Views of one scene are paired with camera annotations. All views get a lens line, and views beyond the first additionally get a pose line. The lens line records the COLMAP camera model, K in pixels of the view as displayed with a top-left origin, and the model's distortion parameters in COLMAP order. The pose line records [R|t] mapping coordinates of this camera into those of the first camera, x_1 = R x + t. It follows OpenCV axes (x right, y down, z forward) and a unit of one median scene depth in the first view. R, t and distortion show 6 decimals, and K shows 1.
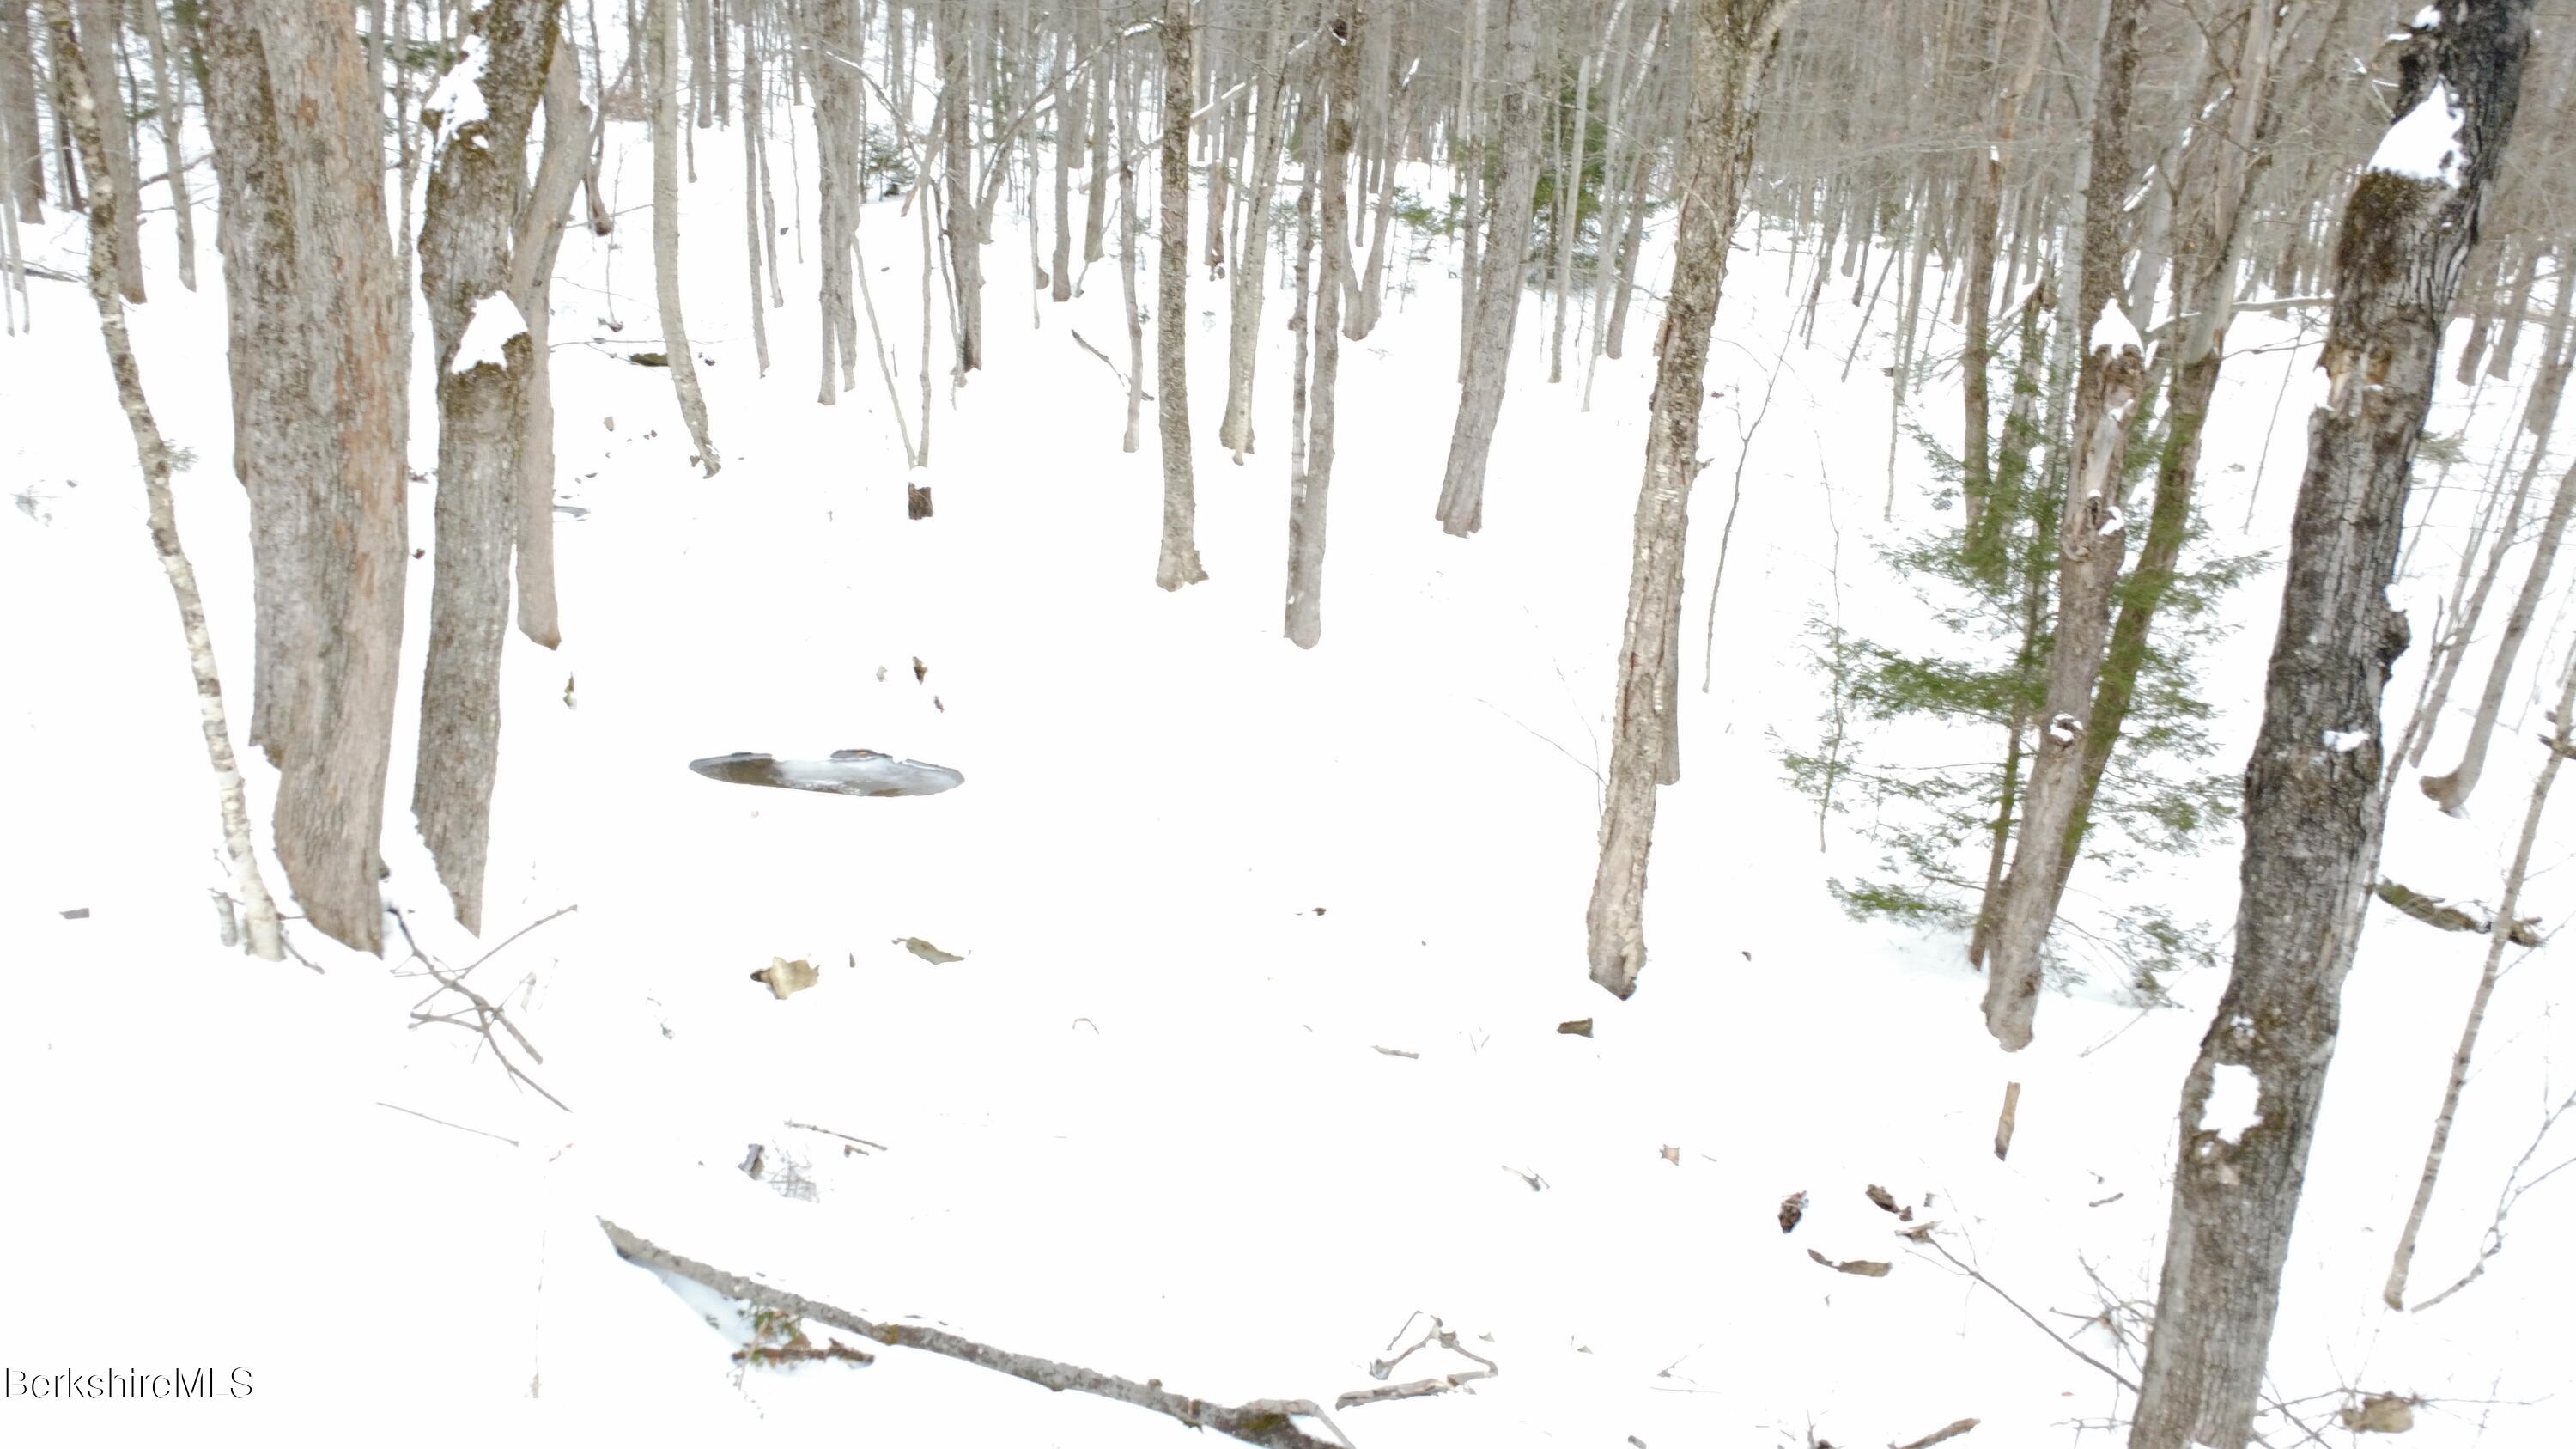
lens RADIAL K [[1905.5, 0, 1279.8], [0, 1905.5, 727.0], [0, 0, 1]] dist [0.004470, 0.006973]
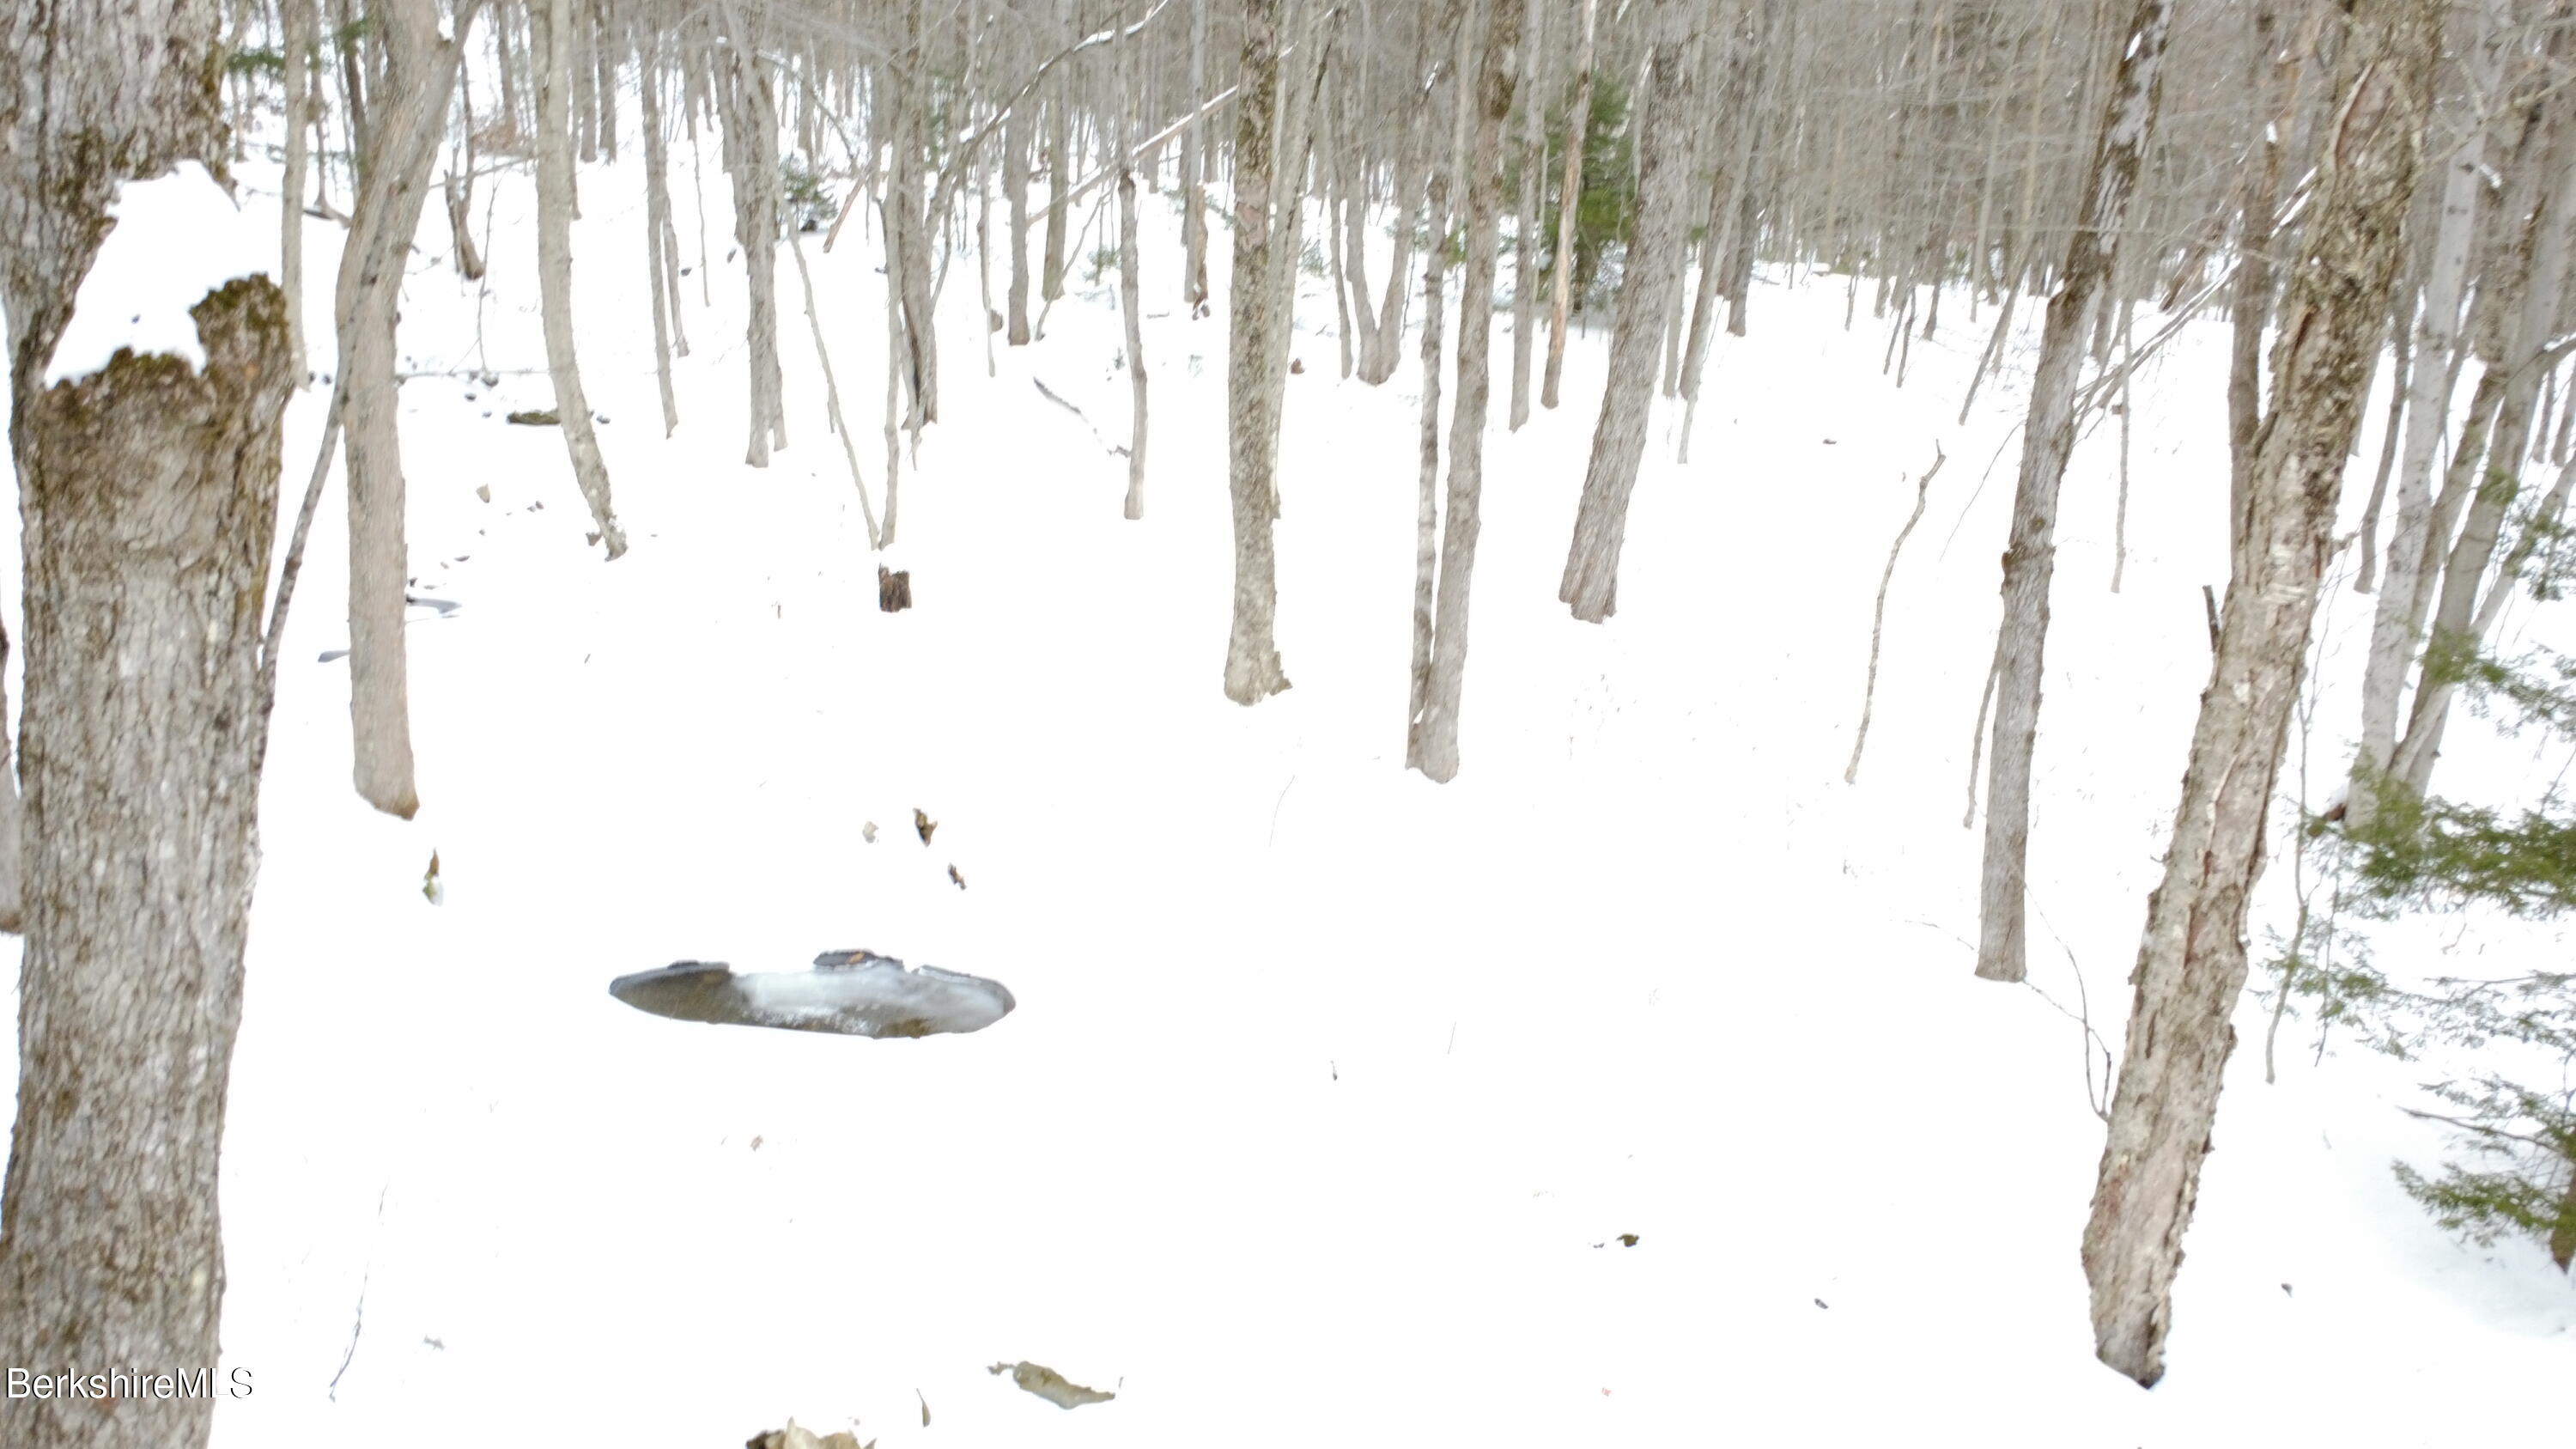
lens RADIAL K [[1905.5, 0, 1293.0], [0, 1905.5, 721.4], [0, 0, 1]] dist [0.004470, 0.006973]
pose [[0.997780, -0.021513, 0.063028, -0.091137], [0.023546, 0.999220, -0.031691, -0.042732], [-0.062297, 0.033105, 0.997508, 0.254829]]
